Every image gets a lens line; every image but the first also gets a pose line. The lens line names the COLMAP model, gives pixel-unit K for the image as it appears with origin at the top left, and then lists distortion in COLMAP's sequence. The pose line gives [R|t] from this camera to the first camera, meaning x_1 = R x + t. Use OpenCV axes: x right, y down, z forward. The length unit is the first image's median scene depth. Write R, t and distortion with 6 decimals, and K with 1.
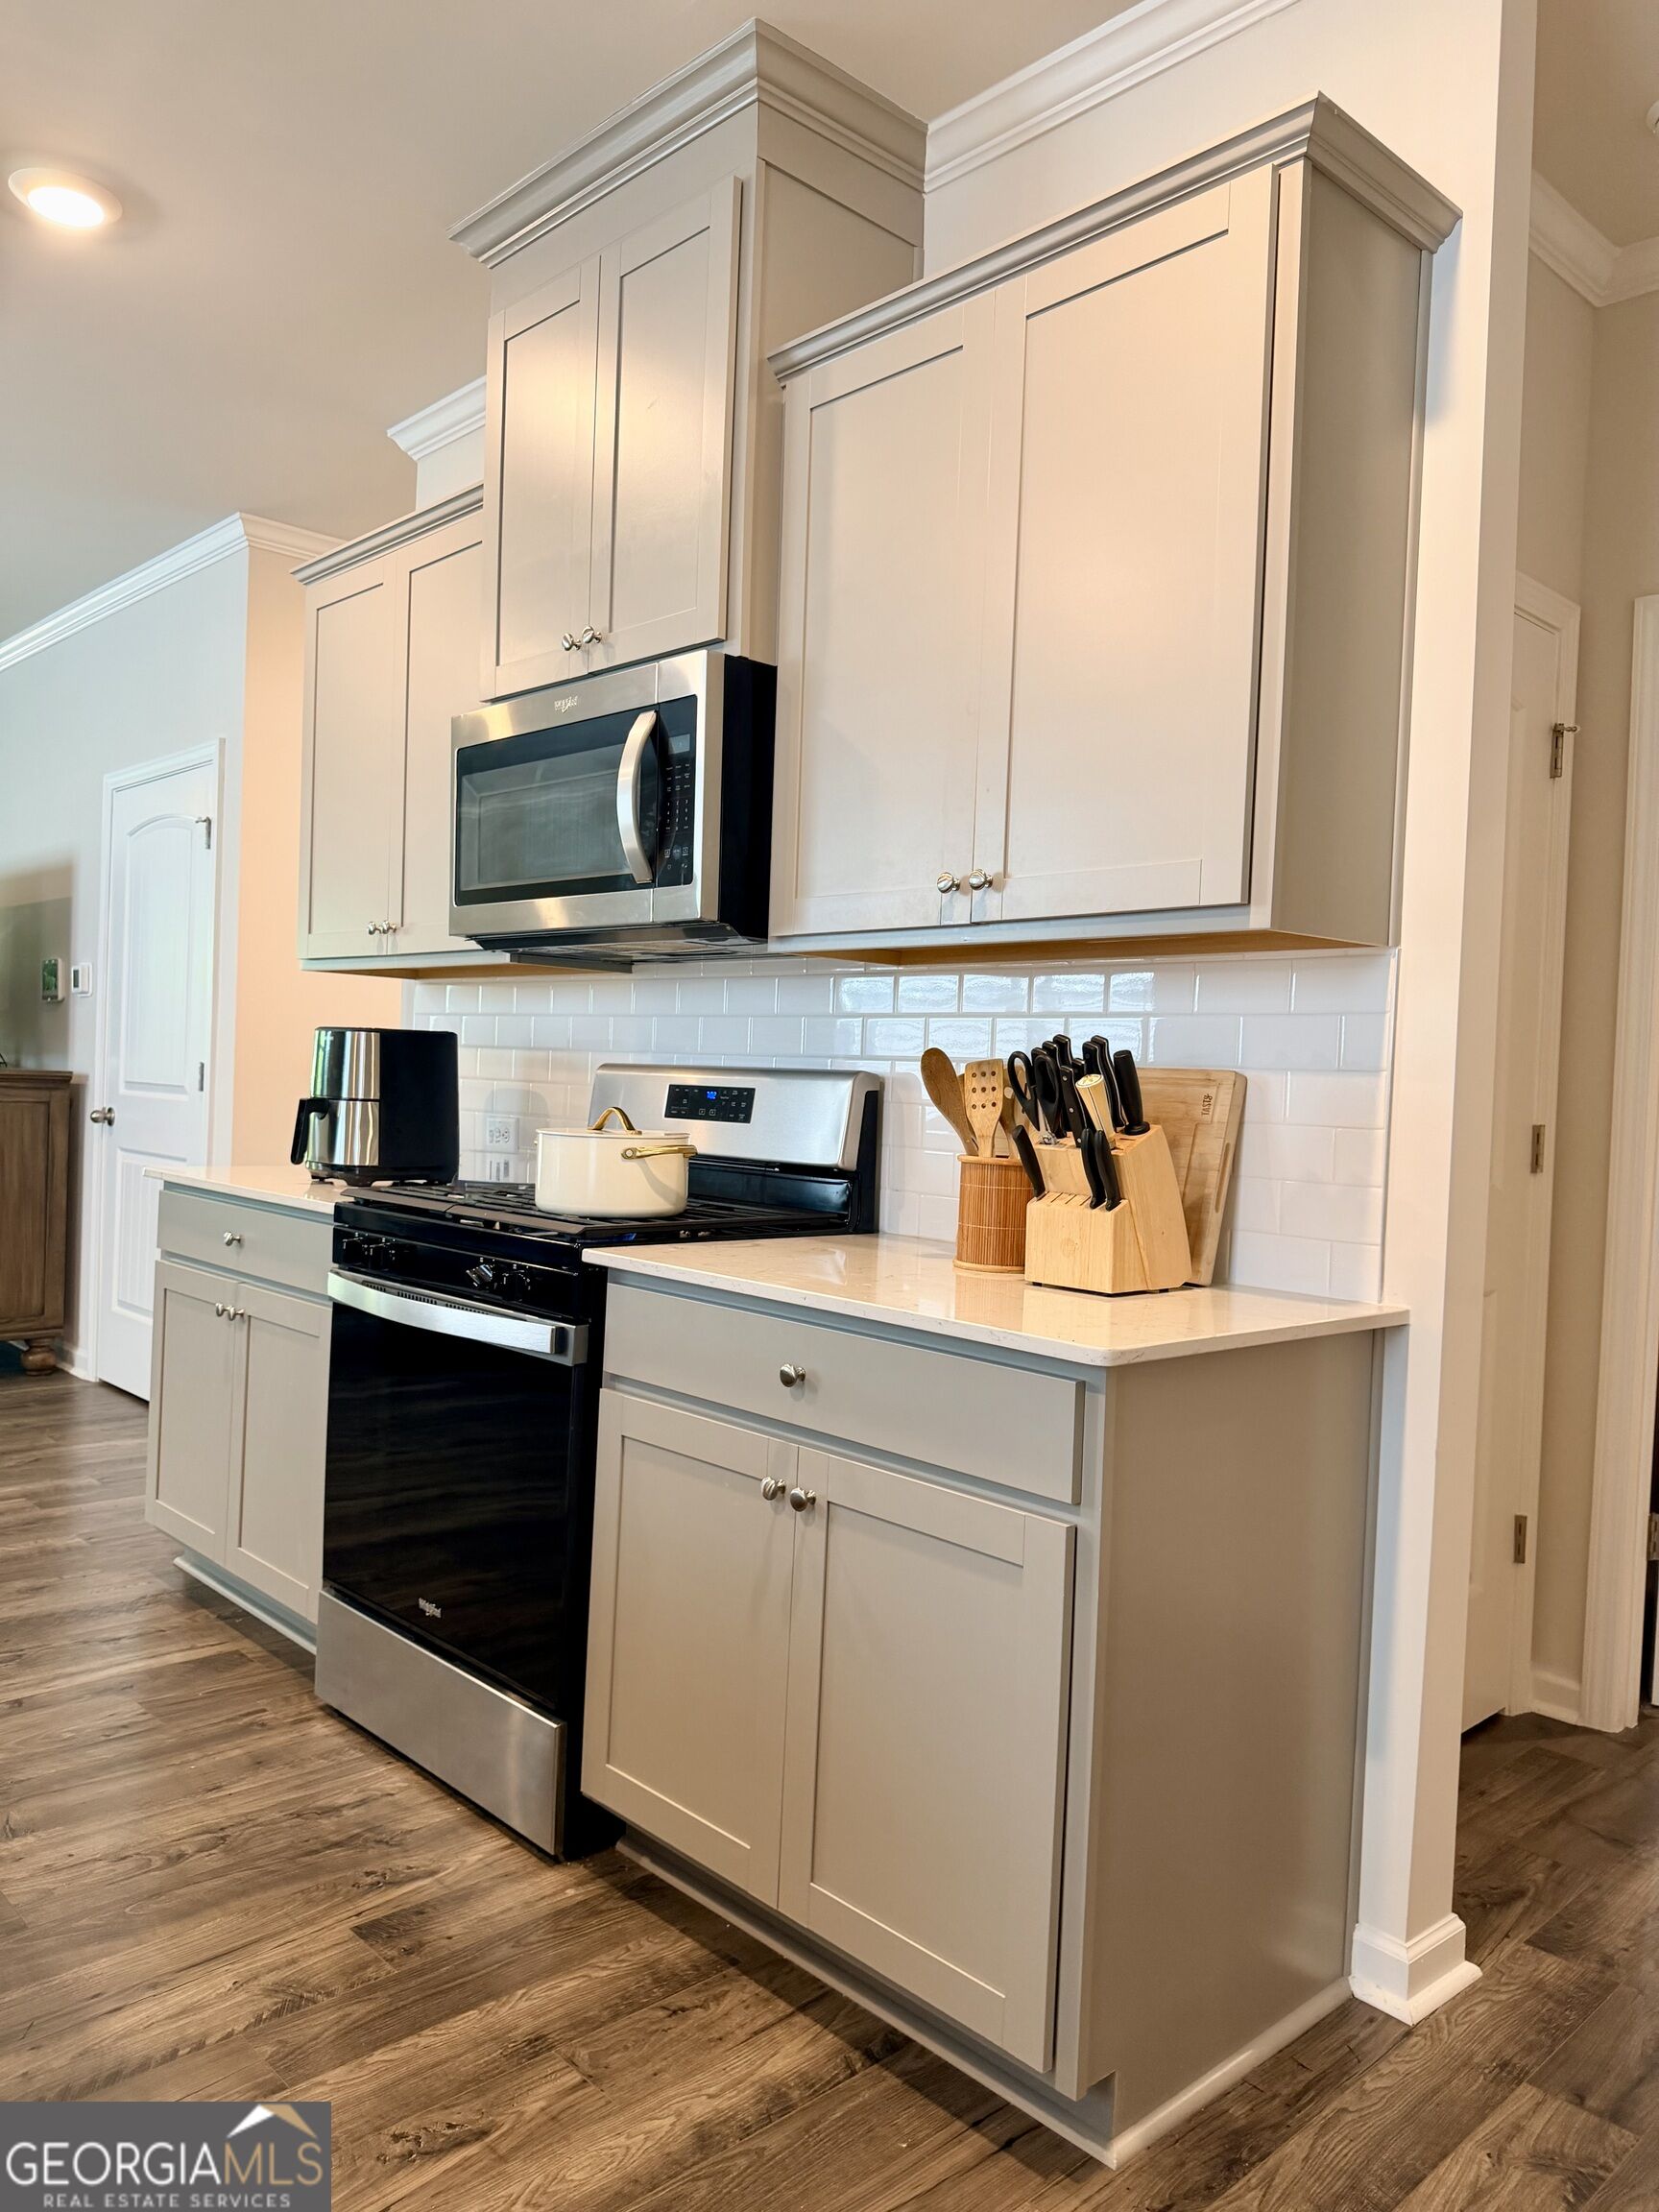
lens RADIAL K [[1570.8, 0, 829.5], [0, 1570.8, 1106.0], [0, 0, 1]] dist [0.090191, -0.121800]
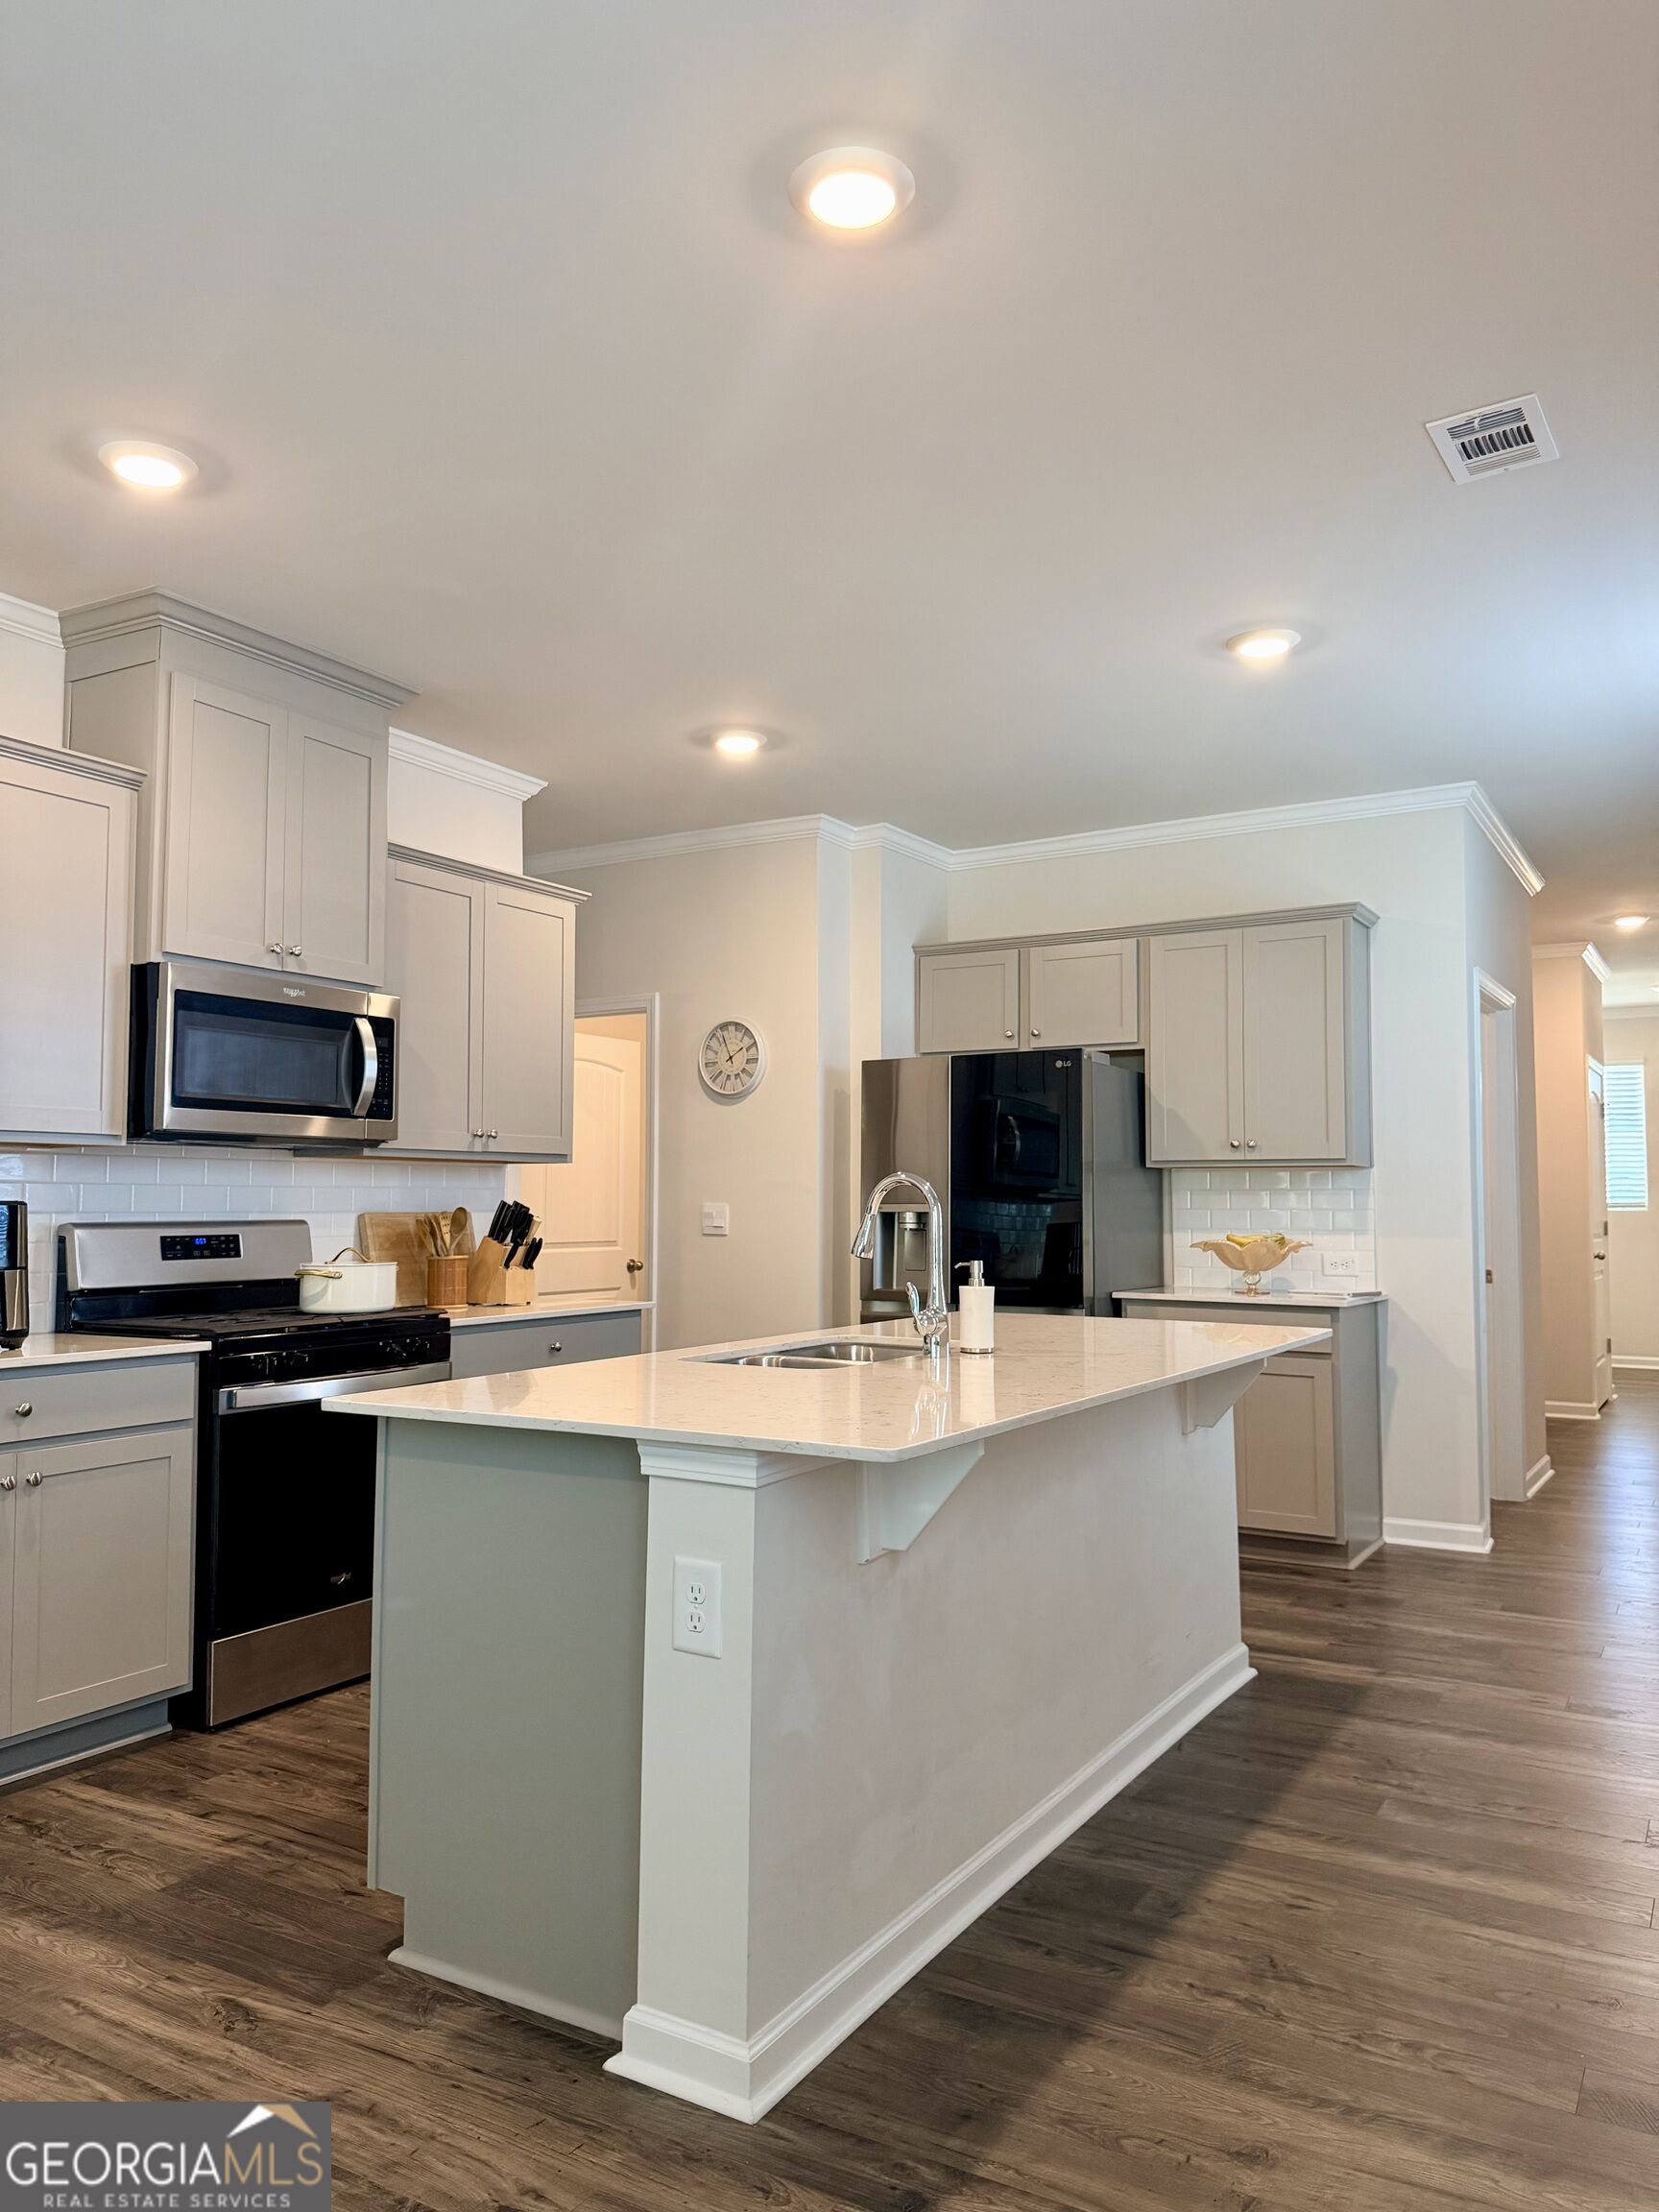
lens RADIAL K [[1584.4, 0, 829.5], [0, 1584.4, 1106.0], [0, 0, 1]] dist [0.063669, -0.090358]
pose [[-0.273806, 0.021884, 0.961536, -1.692663], [0.008615, 0.999757, -0.020301, -0.099195], [-0.961746, 0.002725, -0.273928, 0.863881]]
